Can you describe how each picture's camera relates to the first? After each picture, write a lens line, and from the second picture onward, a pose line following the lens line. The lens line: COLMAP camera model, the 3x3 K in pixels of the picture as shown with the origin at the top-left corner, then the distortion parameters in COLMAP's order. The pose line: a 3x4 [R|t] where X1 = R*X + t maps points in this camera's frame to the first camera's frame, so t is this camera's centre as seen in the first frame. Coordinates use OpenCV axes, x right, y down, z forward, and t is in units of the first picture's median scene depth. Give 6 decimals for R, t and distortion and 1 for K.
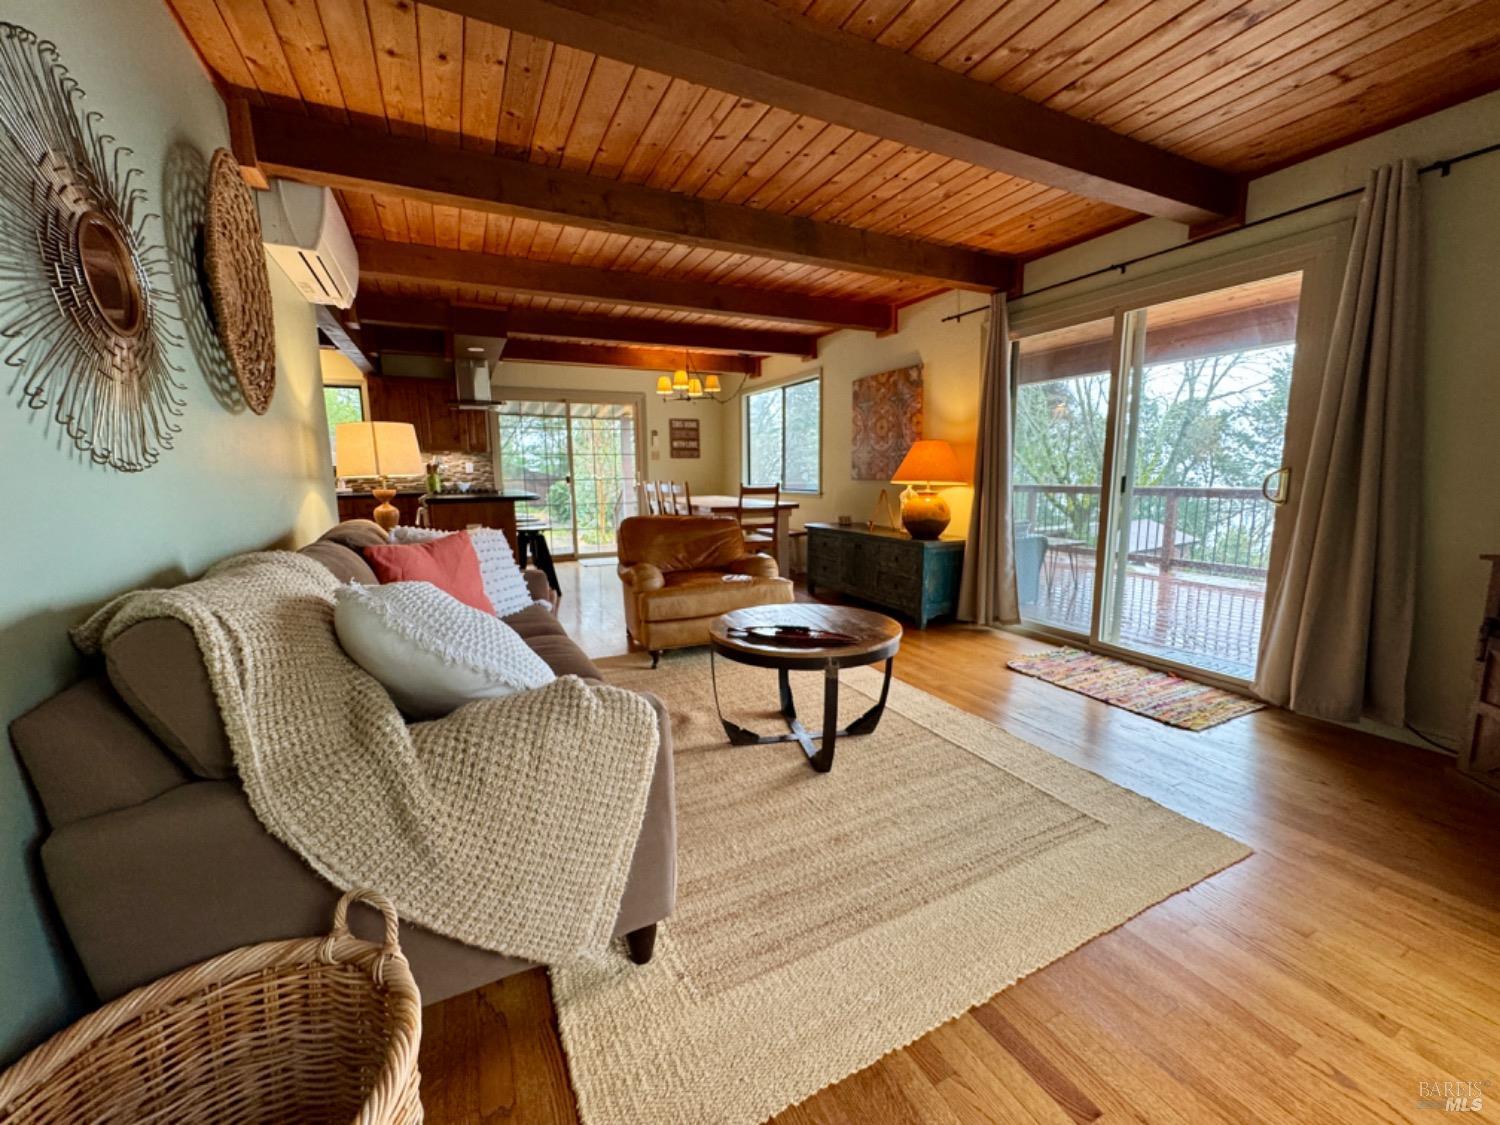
lens RADIAL K [[595.5, 0, 746.0], [0, 595.5, 564.7], [0, 0, 1]] dist [-0.002732, 0.000439]
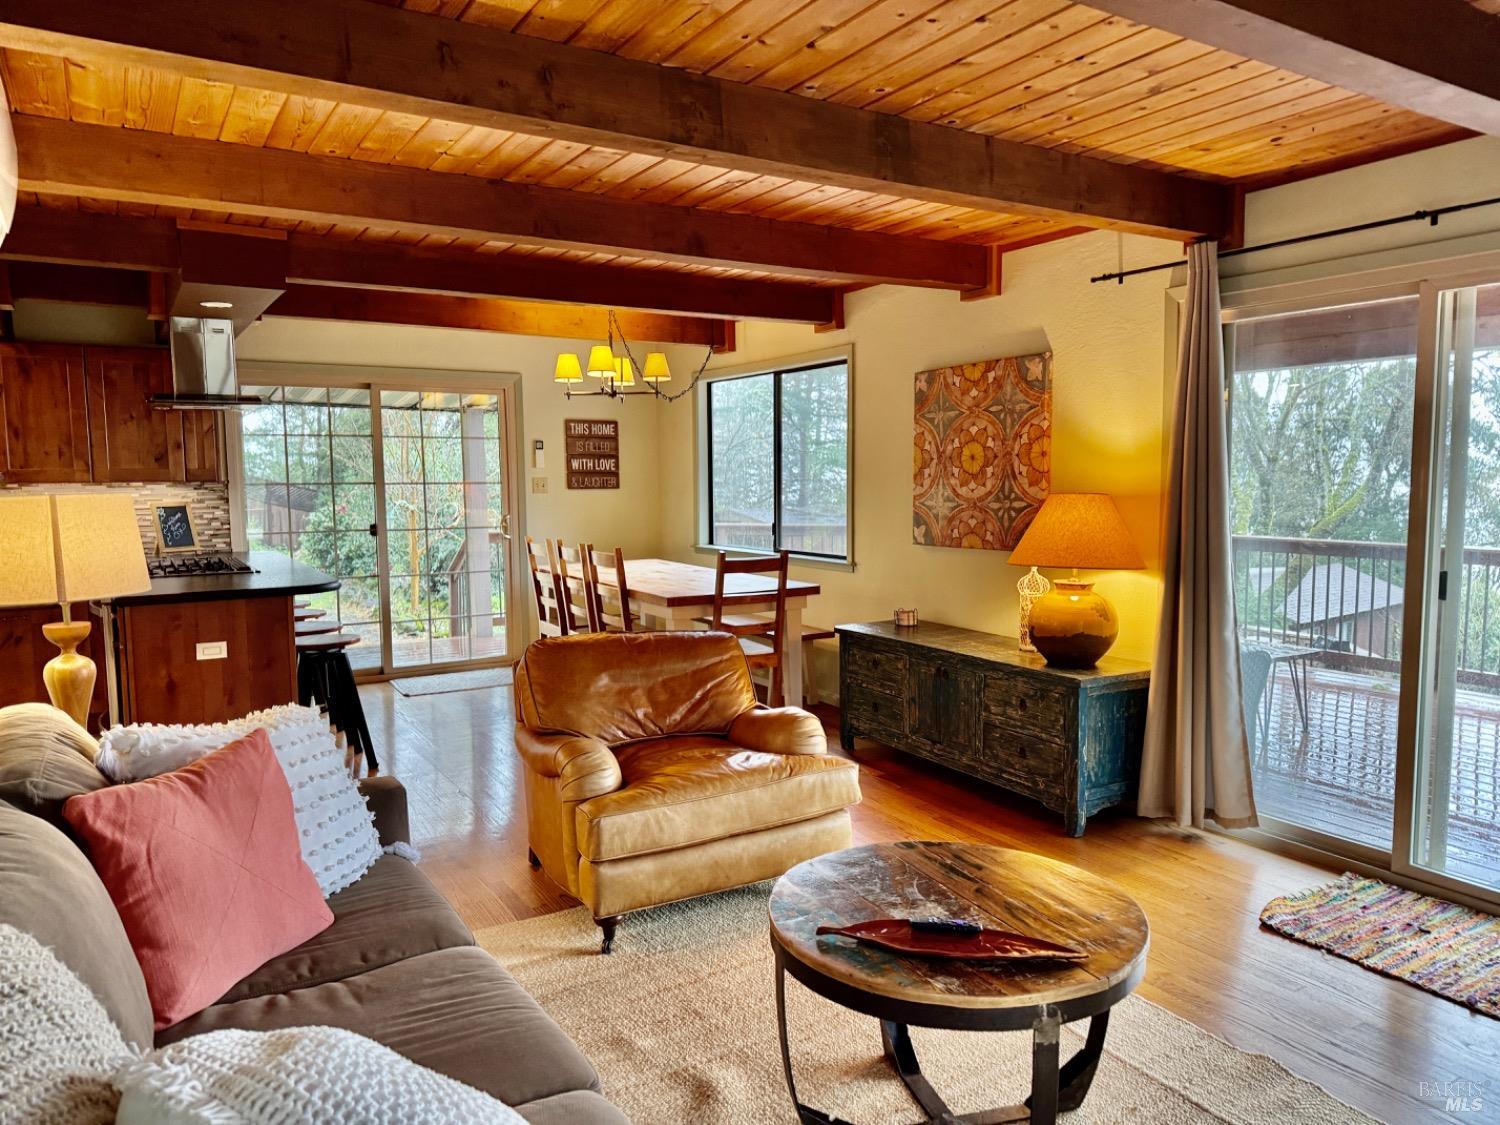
lens RADIAL K [[1040.9, 0, 757.5], [0, 1040.9, 571.7], [0, 0, 1]] dist [0.083547, -0.091779]
pose [[0.994959, -0.006181, 0.100092, -0.088856], [0.012553, 0.997925, -0.063153, -0.073394], [-0.099494, 0.064091, 0.992972, 0.051507]]
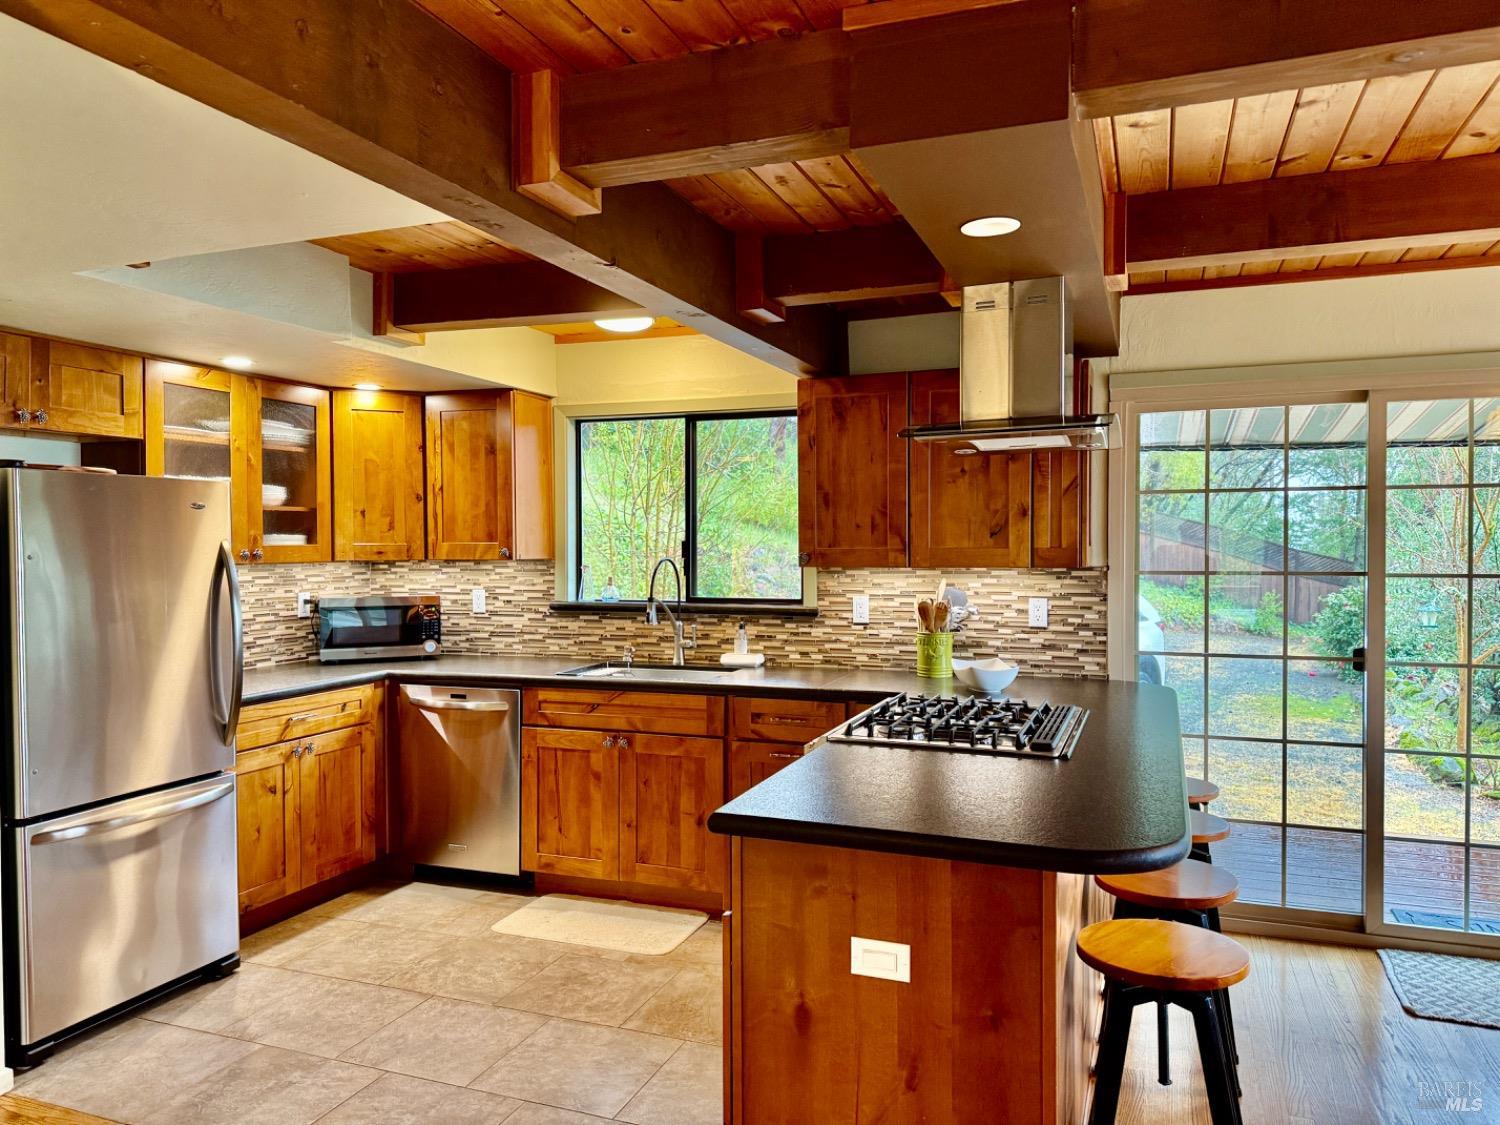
lens RADIAL K [[1040.9, 0, 751.0], [0, 1040.9, 559.1], [0, 0, 1]] dist [0.083547, -0.091779]
pose [[0.680577, 0.018737, -0.732437, -0.217442], [-0.118648, 0.989297, -0.084940, -0.196104], [0.723006, 0.144711, 0.675515, 0.751175]]
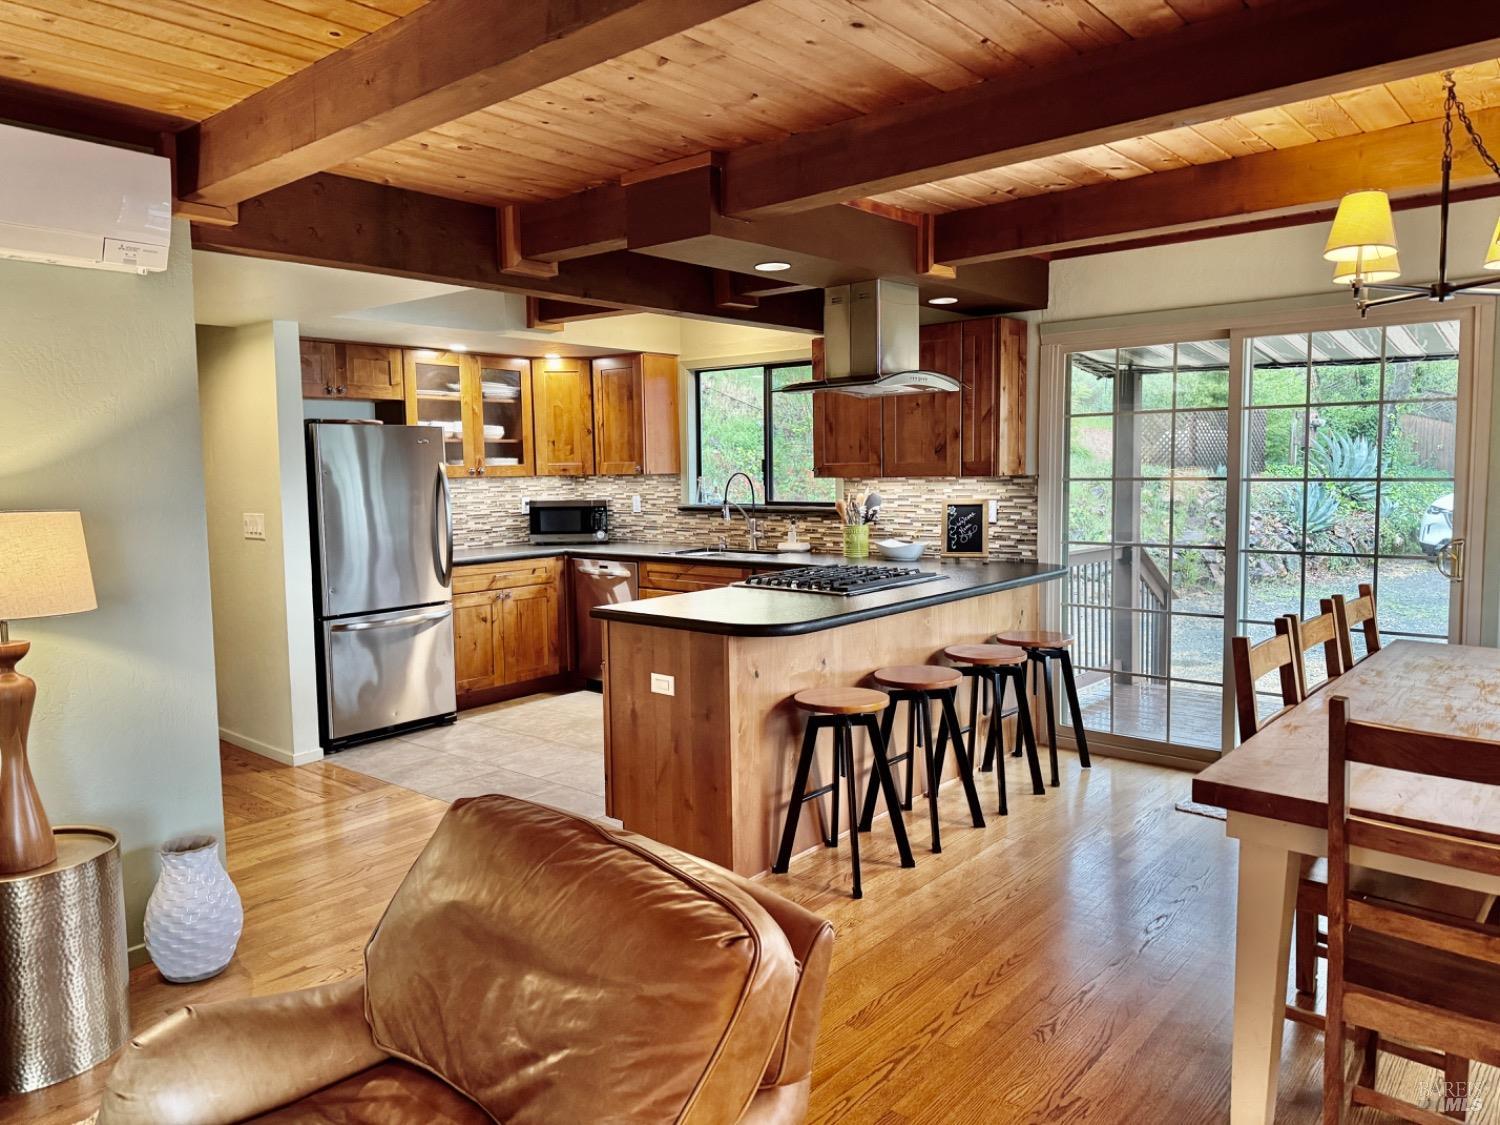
lens RADIAL K [[1040.9, 0, 745.7], [0, 1040.9, 550.2], [0, 0, 1]] dist [0.083547, -0.091779]
pose [[0.397646, 0.080740, -0.913980, 0.290105], [-0.133051, 0.990666, 0.029628, -0.212553], [0.907841, 0.109824, 0.404677, 0.831659]]
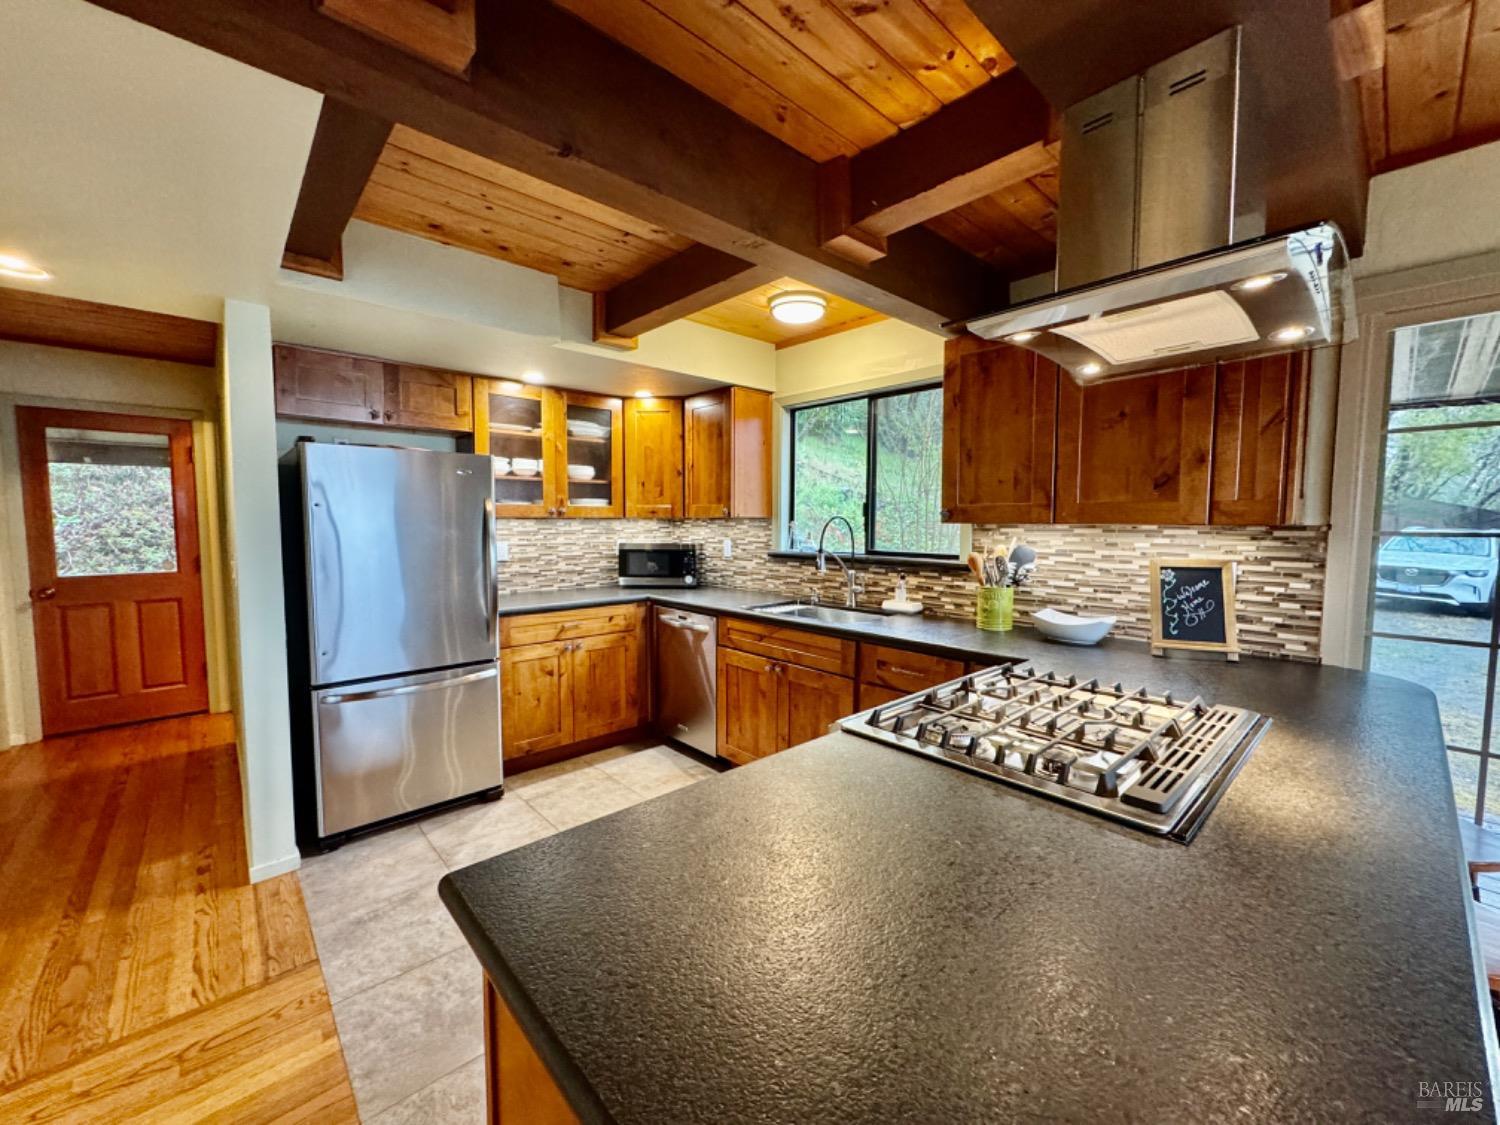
lens RADIAL K [[595.5, 0, 748.7], [0, 595.5, 559.0], [0, 0, 1]] dist [-0.002732, 0.000439]
pose [[0.280080, 0.073579, -0.957153, -0.393290], [-0.157665, 0.987045, 0.029741, -0.230009], [0.946941, 0.142579, 0.288052, 1.100430]]
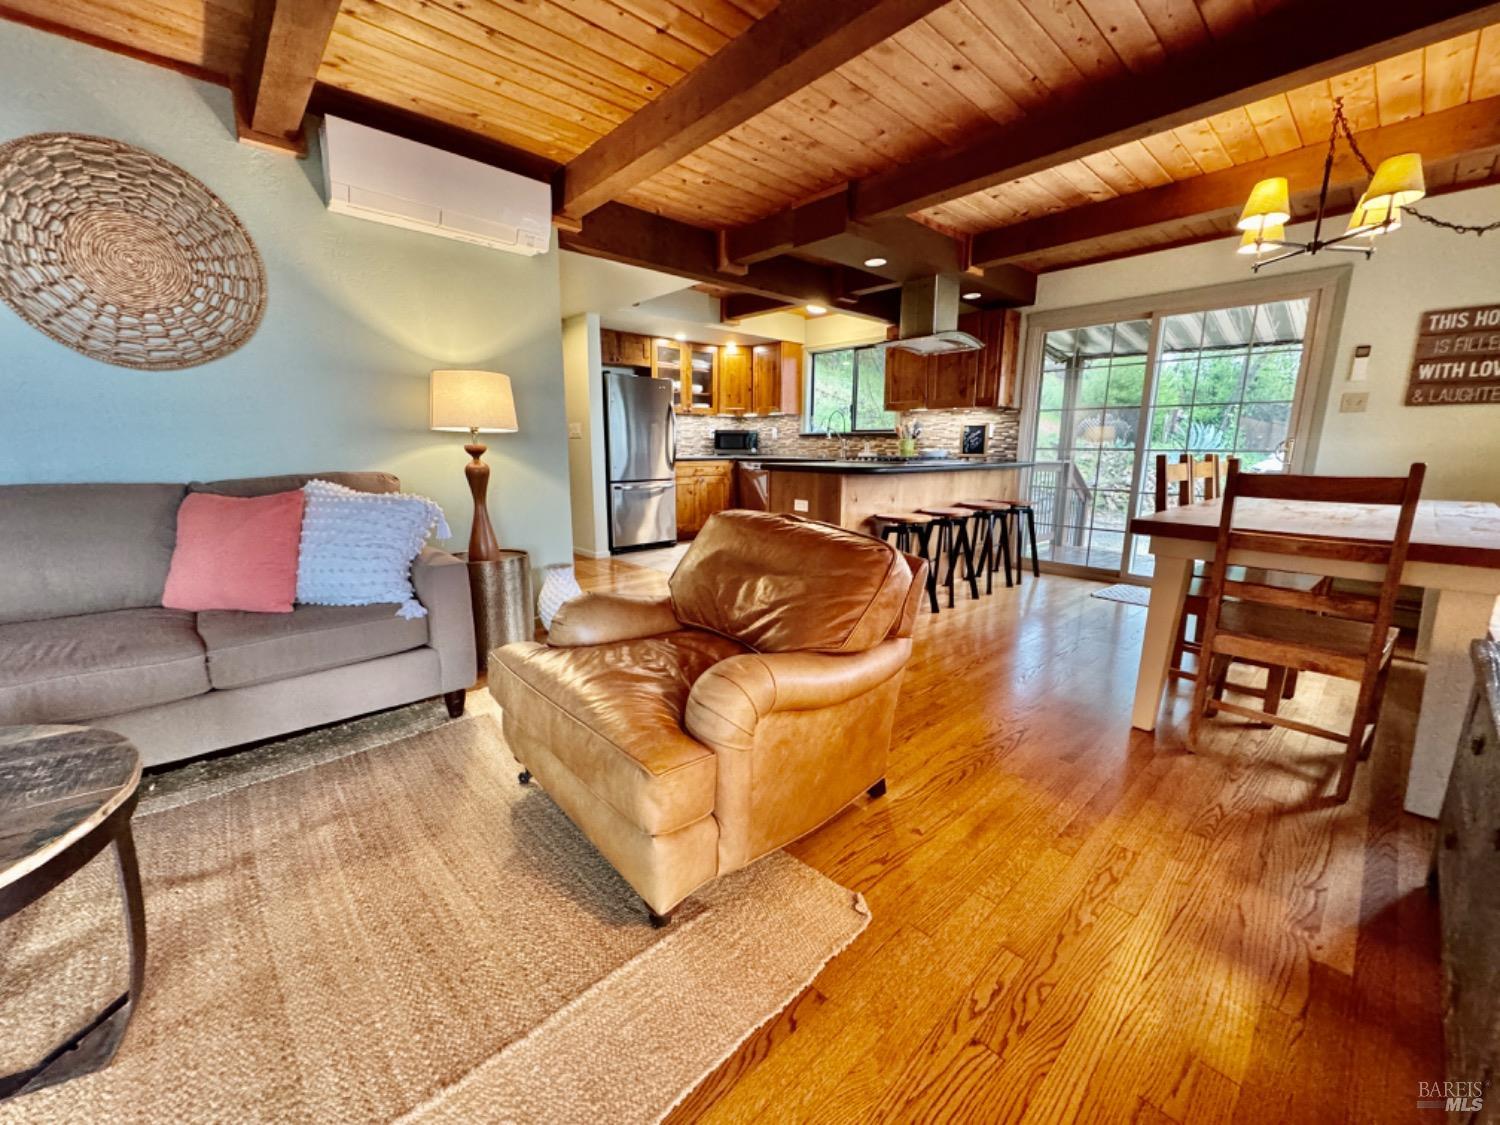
lens RADIAL K [[595.5, 0, 748.7], [0, 595.5, 559.9], [0, 0, 1]] dist [-0.002732, 0.000439]
pose [[0.285490, 0.192355, -0.938880, 0.299841], [-0.160136, 0.975453, 0.151155, -0.109997], [0.944908, 0.107195, 0.309285, 0.794686]]
